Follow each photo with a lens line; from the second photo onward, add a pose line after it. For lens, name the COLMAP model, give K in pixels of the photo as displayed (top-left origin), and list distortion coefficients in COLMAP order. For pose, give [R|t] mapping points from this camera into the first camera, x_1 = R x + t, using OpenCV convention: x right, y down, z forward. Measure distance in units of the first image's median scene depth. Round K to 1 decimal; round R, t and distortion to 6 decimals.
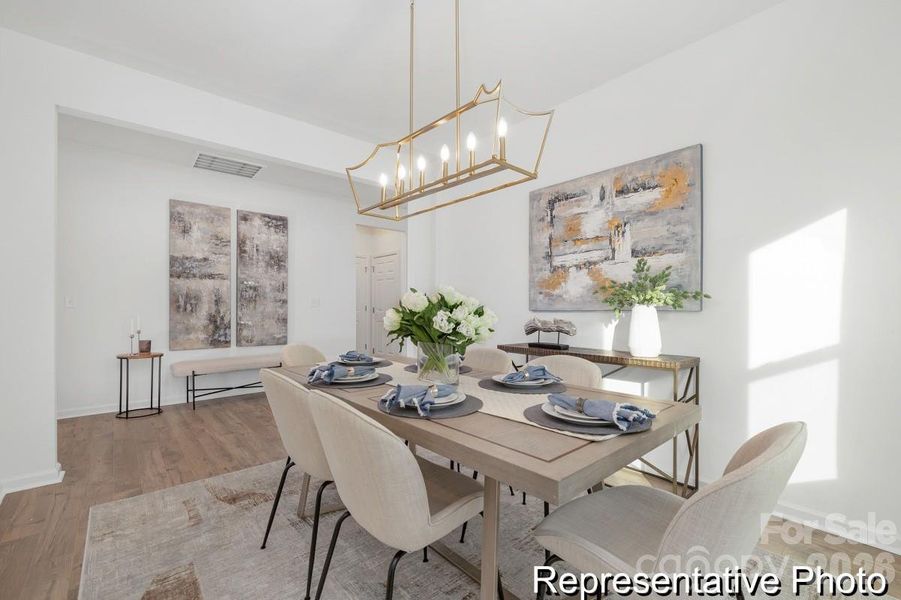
lens RADIAL K [[386.4, 0, 449.5], [0, 386.4, 303.3], [0, 0, 1]] dist [-0.004521, 0.000034]
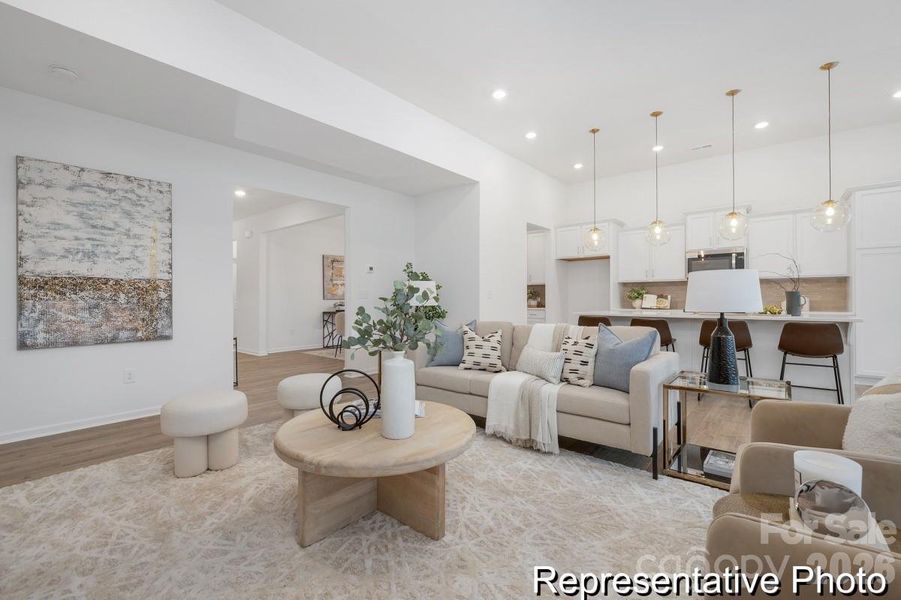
lens RADIAL K [[386.4, 0, 447.4], [0, 386.4, 301.1], [0, 0, 1]] dist [-0.004521, 0.000034]
pose [[-0.151090, -0.006180, 0.988501, -1.700225], [-0.001389, 0.999981, 0.006040, 0.008833], [-0.988519, -0.000461, -0.151096, 0.375243]]
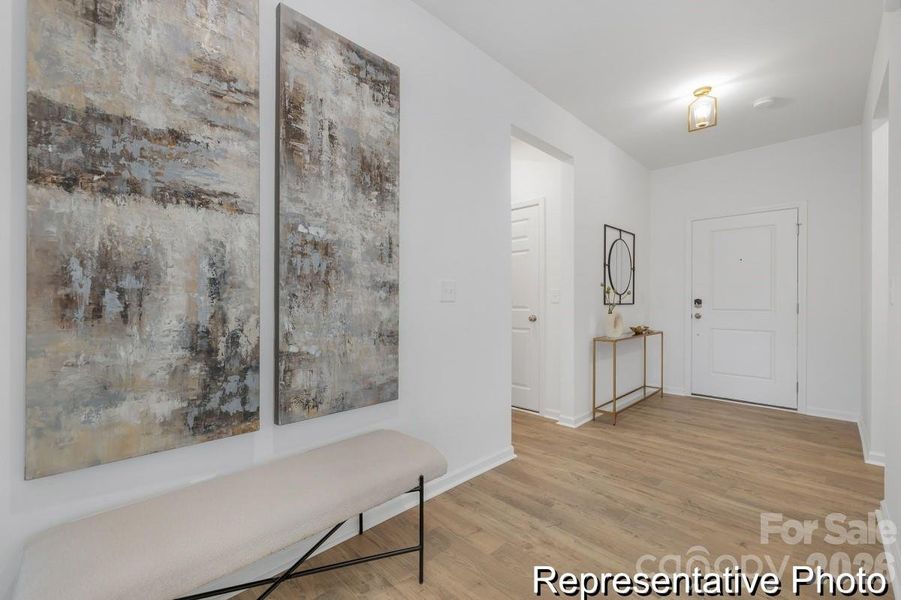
lens RADIAL K [[386.4, 0, 452.1], [0, 386.4, 297.2], [0, 0, 1]] dist [-0.004521, 0.000034]
pose [[0.997117, 0.009913, 0.075227, -0.430836], [-0.010672, 0.999896, 0.009685, 0.000835], [-0.075123, -0.010460, 0.997119, 0.669379]]
